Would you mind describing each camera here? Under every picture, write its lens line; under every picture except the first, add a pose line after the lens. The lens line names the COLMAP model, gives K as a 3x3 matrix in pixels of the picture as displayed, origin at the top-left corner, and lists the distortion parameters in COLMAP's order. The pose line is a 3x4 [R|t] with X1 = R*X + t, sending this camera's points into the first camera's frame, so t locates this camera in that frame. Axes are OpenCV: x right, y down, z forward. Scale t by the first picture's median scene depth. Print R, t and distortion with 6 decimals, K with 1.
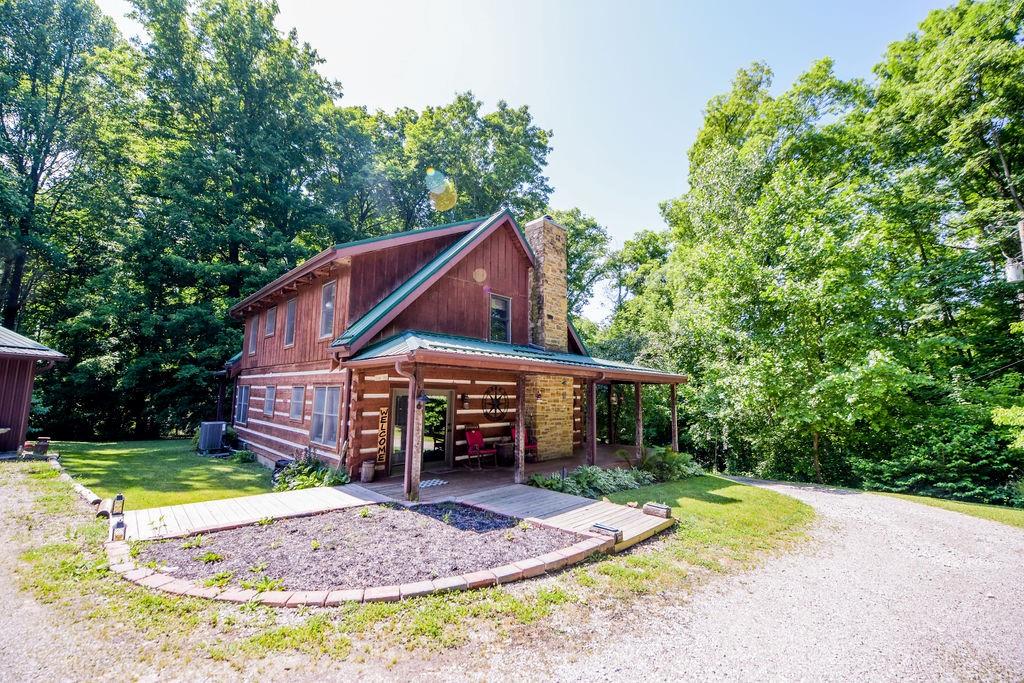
lens RADIAL K [[409.3, 0, 510.9], [0, 409.3, 341.9], [0, 0, 1]] dist [-0.019263, -0.001124]
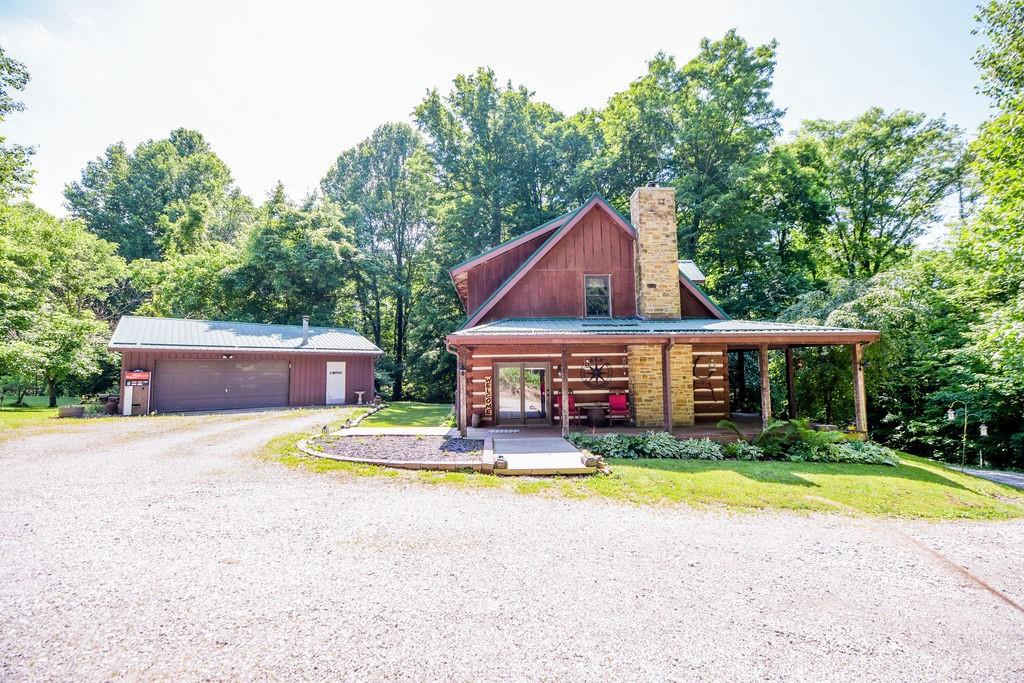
lens RADIAL K [[409.3, 0, 506.5], [0, 409.3, 342.7], [0, 0, 1]] dist [-0.019263, -0.001124]
pose [[0.724926, -0.071661, -0.685089, 0.535051], [0.108727, 0.994010, 0.011076, 0.028040], [0.680191, -0.082517, 0.728376, 0.024859]]
